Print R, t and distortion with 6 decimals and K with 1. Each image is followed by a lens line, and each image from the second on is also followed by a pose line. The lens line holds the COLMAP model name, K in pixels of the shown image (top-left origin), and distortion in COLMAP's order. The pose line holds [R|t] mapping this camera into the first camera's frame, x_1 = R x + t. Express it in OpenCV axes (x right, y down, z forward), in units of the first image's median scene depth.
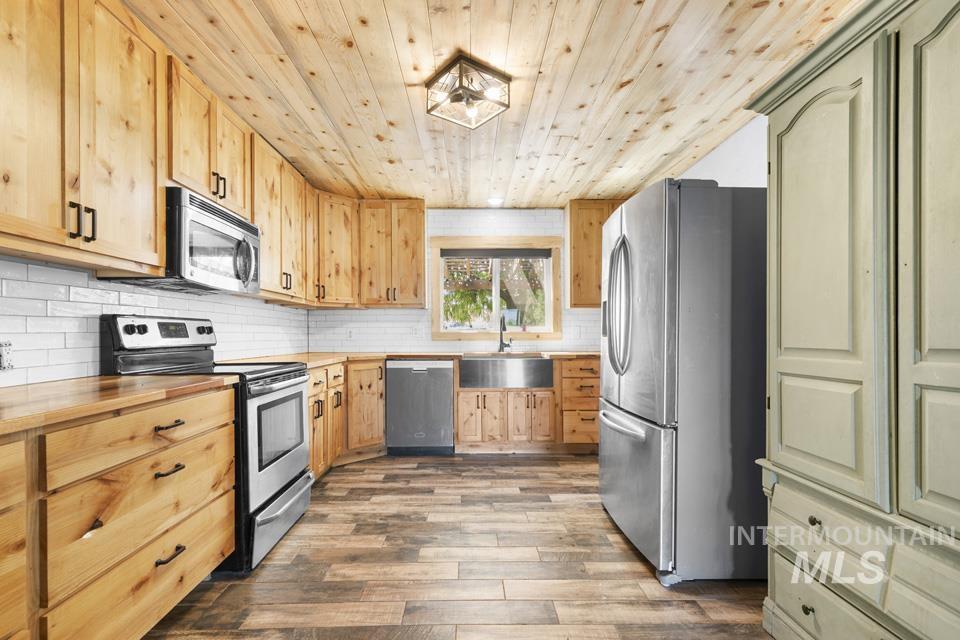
lens RADIAL K [[437.4, 0, 476.8], [0, 437.4, 335.8], [0, 0, 1]] dist [-0.008045, 0.002981]
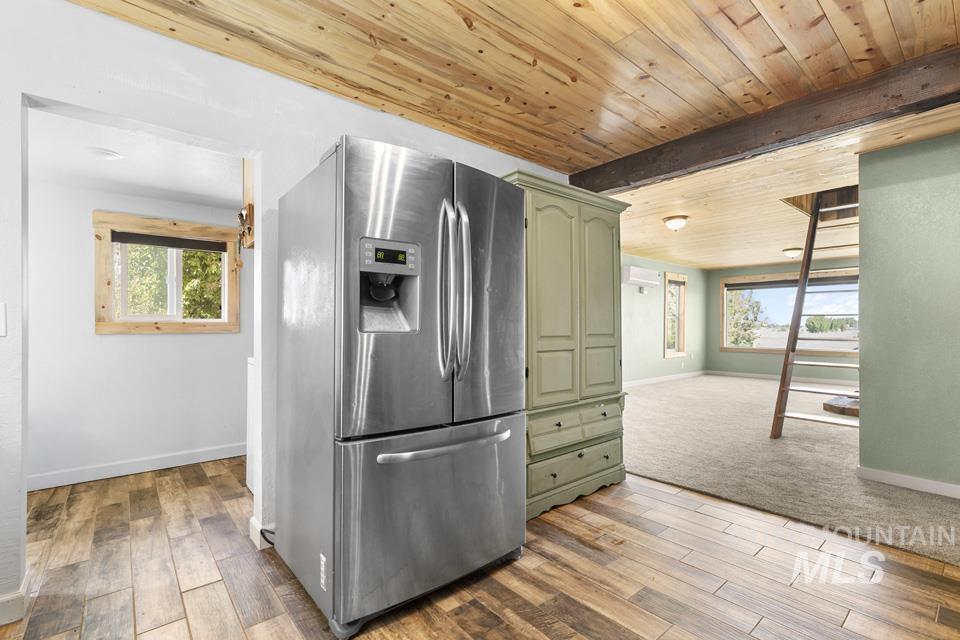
lens RADIAL K [[437.4, 0, 478.7], [0, 437.4, 328.3], [0, 0, 1]] dist [-0.008045, 0.002981]
pose [[-0.630779, -0.001370, 0.775961, -0.276409], [0.001927, 0.999993, 0.003332, -0.006876], [-0.775960, 0.003597, -0.630772, 1.365013]]
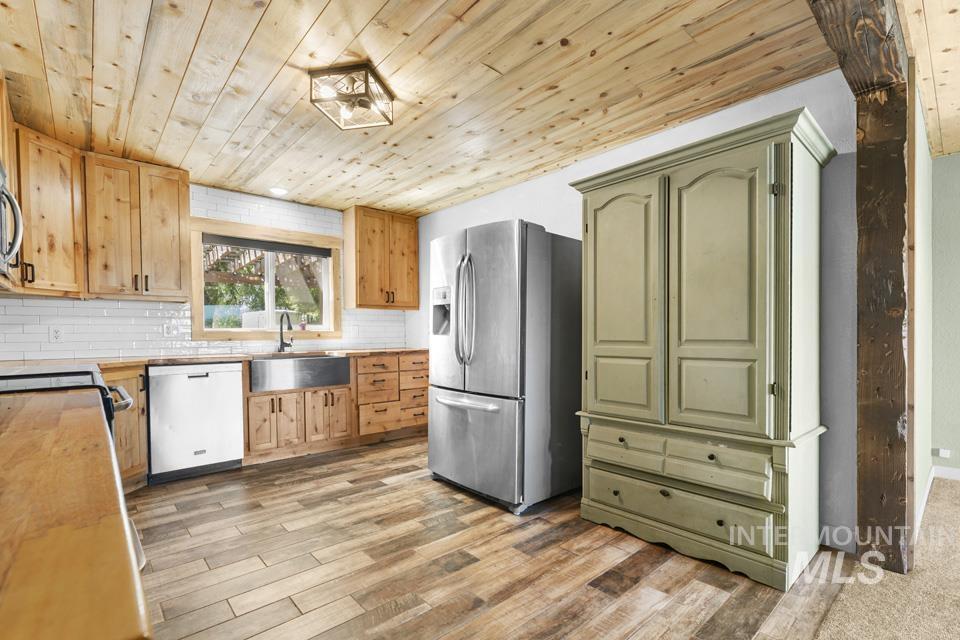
lens RADIAL K [[437.4, 0, 473.2], [0, 437.4, 341.6], [0, 0, 1]] dist [-0.008045, 0.002981]
pose [[0.765032, -0.013360, 0.643854, -0.430535], [0.004279, 0.999868, 0.015662, 0.001963], [-0.643978, -0.009227, 0.764988, 0.027382]]
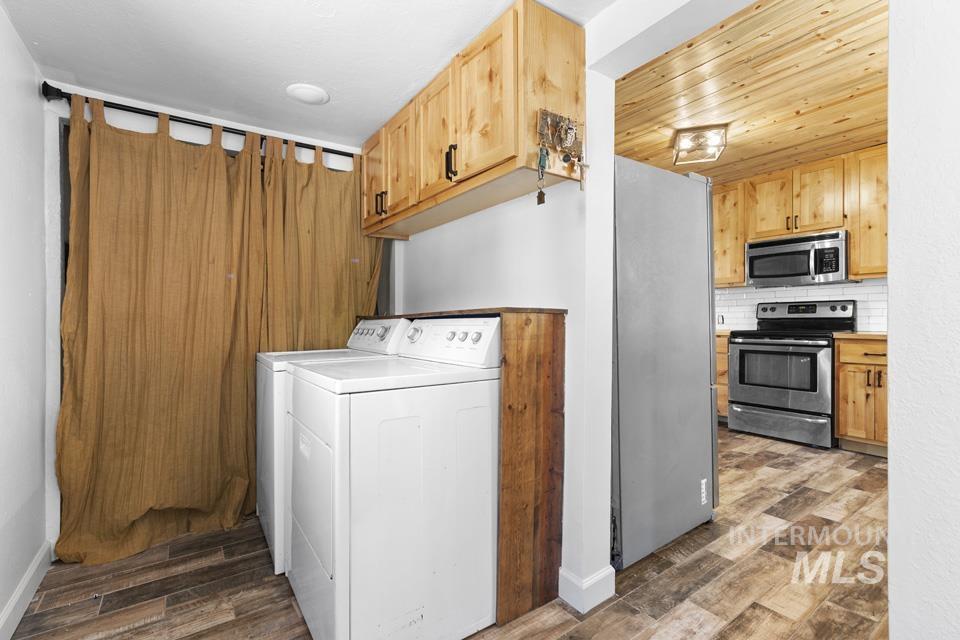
lens RADIAL K [[437.4, 0, 478.2], [0, 437.4, 312.7], [0, 0, 1]] dist [-0.008045, 0.002981]
pose [[-0.827892, -0.000400, -0.560887, 1.272674], [0.006595, 0.999924, -0.010448, 0.011191], [0.560849, -0.012349, -0.827826, 1.634510]]
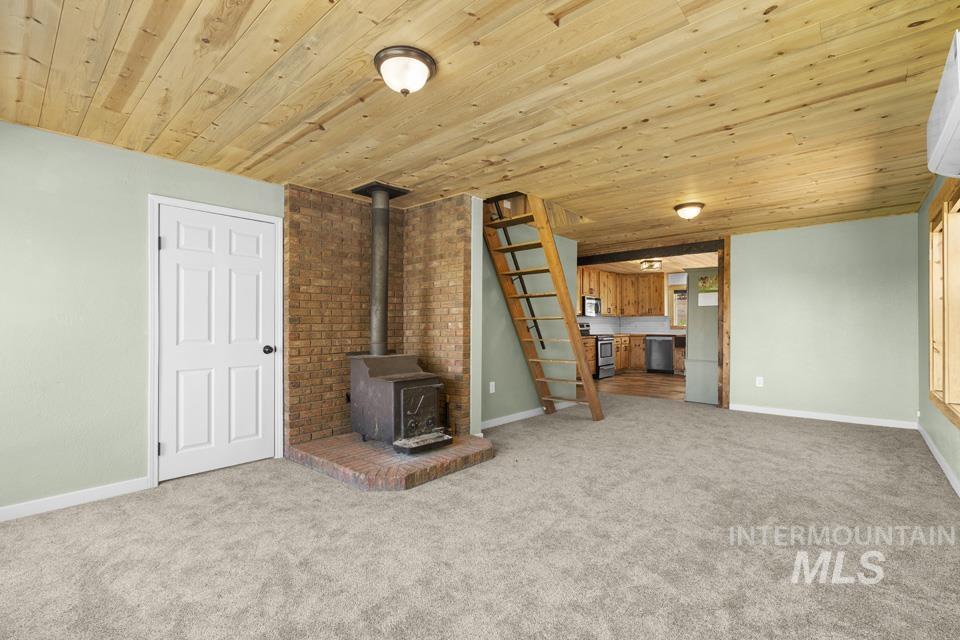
lens RADIAL K [[437.4, 0, 487.1], [0, 437.4, 314.1], [0, 0, 1]] dist [-0.008045, 0.002981]
pose [[0.740768, -0.021373, -0.671421, 1.402162], [0.002629, 0.999578, -0.028918, -0.008960], [0.671756, 0.019656, 0.740512, -2.631149]]
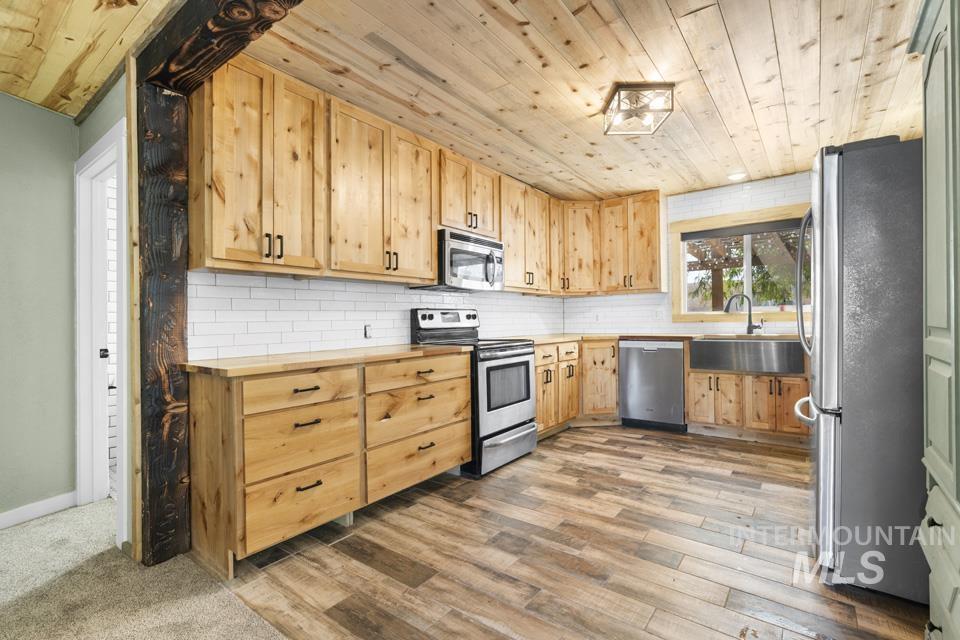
lens RADIAL K [[437.4, 0, 493.6], [0, 437.4, 311.8], [0, 0, 1]] dist [-0.008045, 0.002981]
pose [[0.793239, -0.023232, -0.608467, 0.360445], [0.012595, 0.999684, -0.021750, 0.004584], [0.608780, 0.009589, 0.793281, -0.141929]]
